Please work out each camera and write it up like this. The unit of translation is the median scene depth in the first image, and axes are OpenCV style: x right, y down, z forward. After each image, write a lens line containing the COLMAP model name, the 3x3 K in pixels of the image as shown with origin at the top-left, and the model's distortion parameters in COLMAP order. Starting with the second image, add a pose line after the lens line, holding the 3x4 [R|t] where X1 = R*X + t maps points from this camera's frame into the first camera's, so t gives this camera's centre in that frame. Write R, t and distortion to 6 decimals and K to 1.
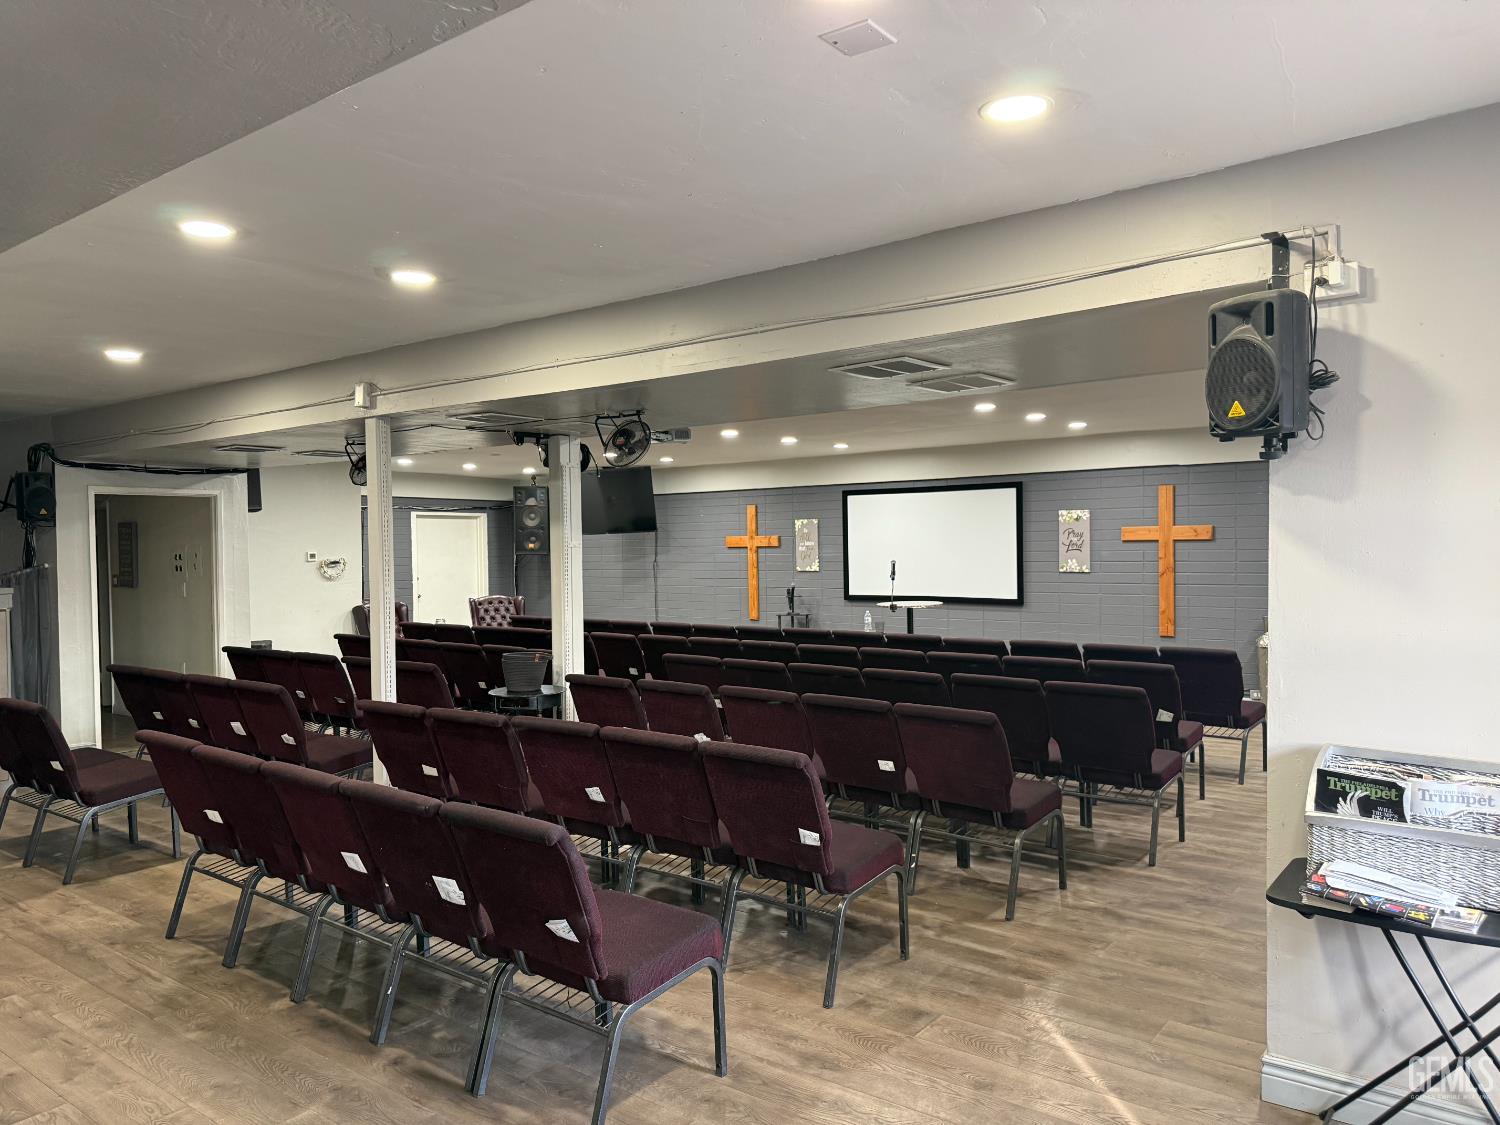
lens RADIAL K [[1063.9, 0, 751.6], [0, 1063.9, 566.7], [0, 0, 1]] dist [0.078107, -0.104482]
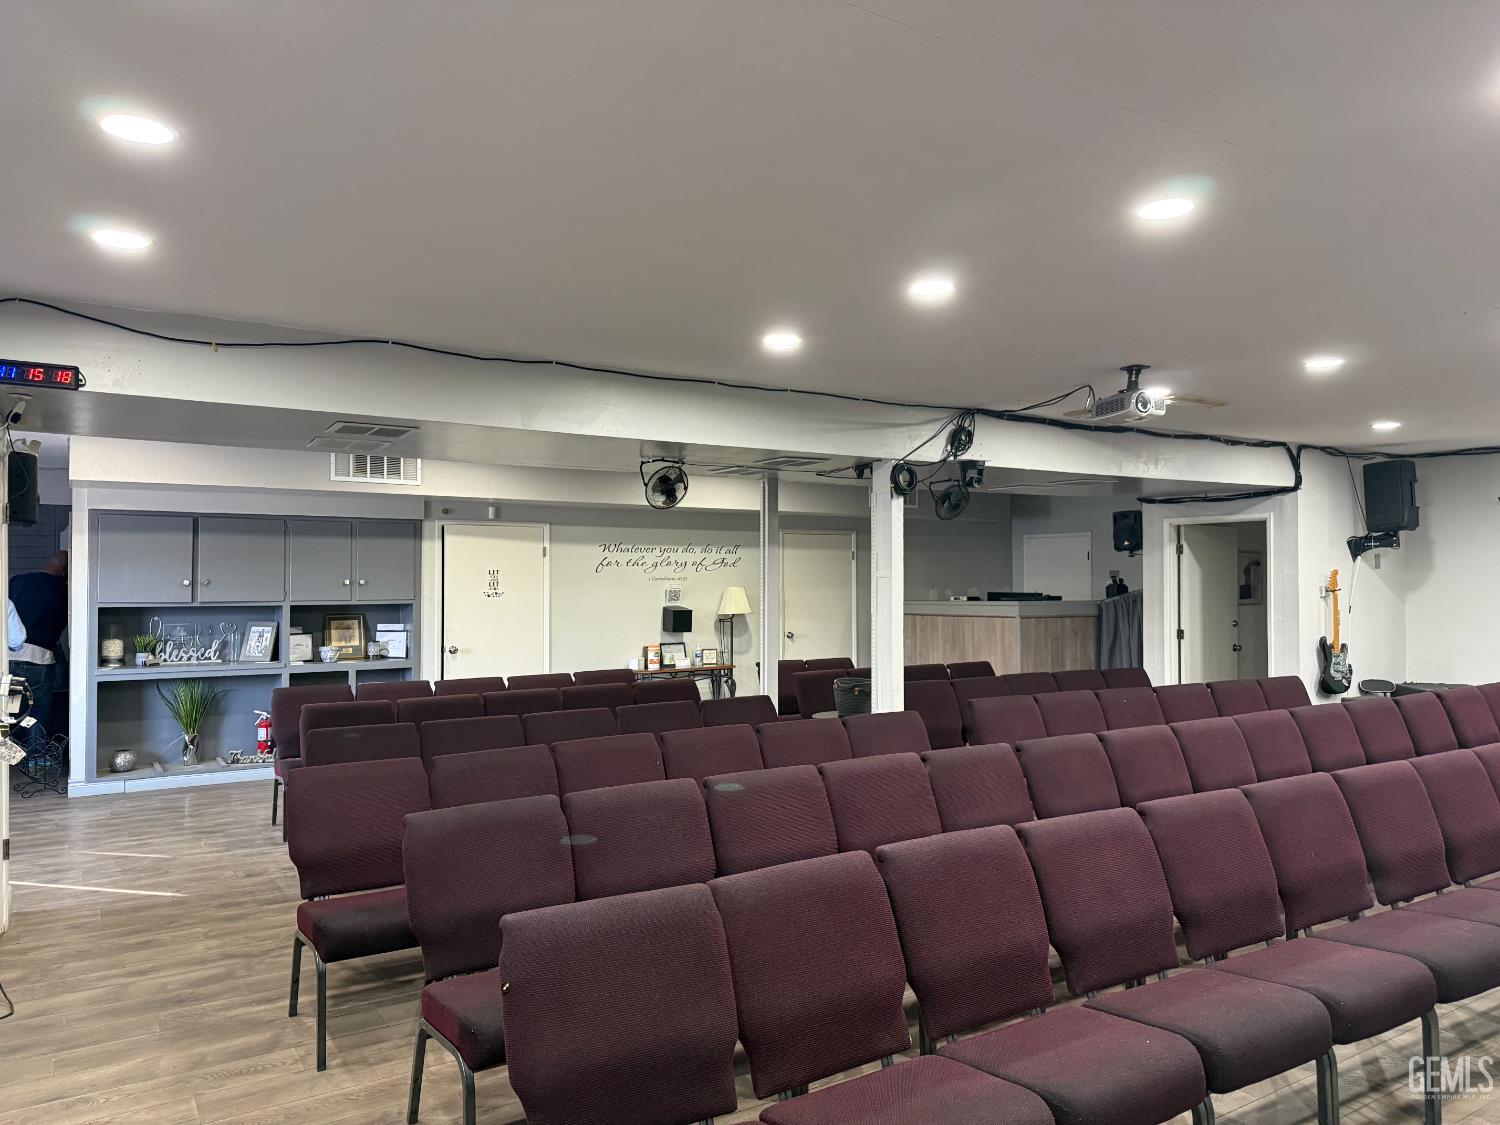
lens RADIAL K [[1063.9, 0, 751.6], [0, 1063.9, 566.7], [0, 0, 1]] dist [0.078107, -0.104482]
pose [[-0.344920, 0.001694, -0.938631, 0.565516], [-0.012515, 0.999901, 0.006403, -0.023766], [0.938549, 0.013955, -0.344865, 0.911644]]
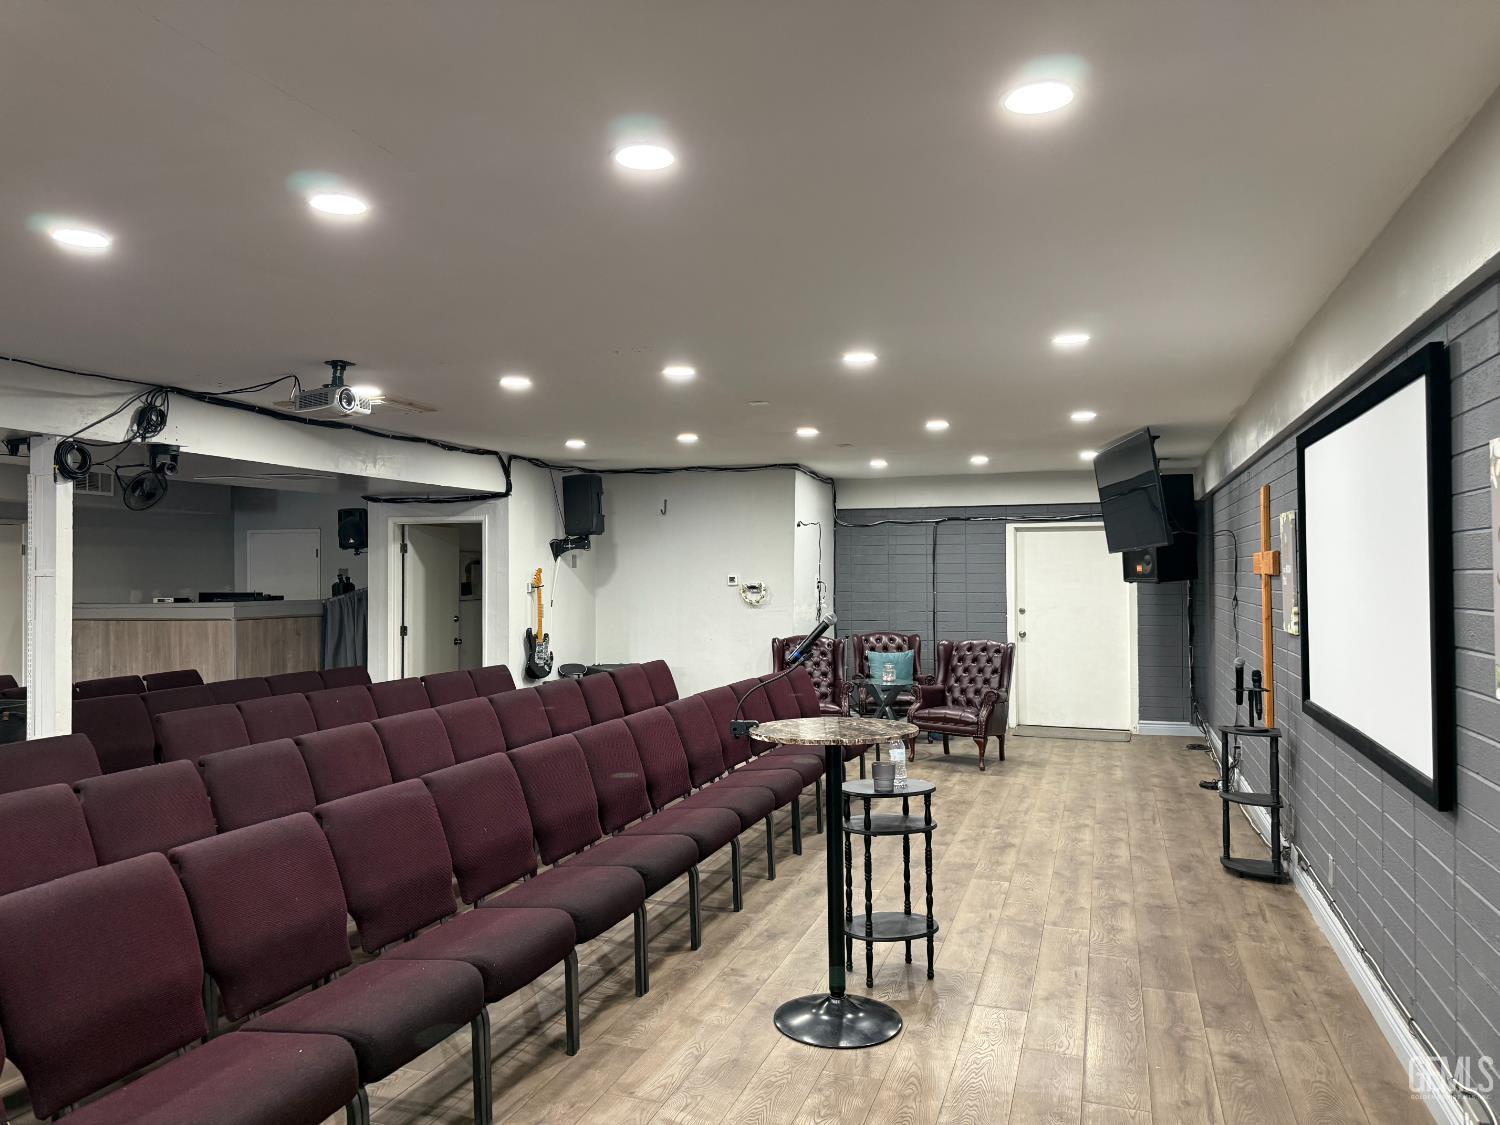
lens RADIAL K [[1063.9, 0, 751.6], [0, 1063.9, 566.7], [0, 0, 1]] dist [0.078107, -0.104482]
pose [[0.329149, 0.003265, -0.944273, 0.564534], [-0.017995, 0.999834, -0.002816, -0.023863], [0.944107, 0.017919, 0.329153, 0.917805]]
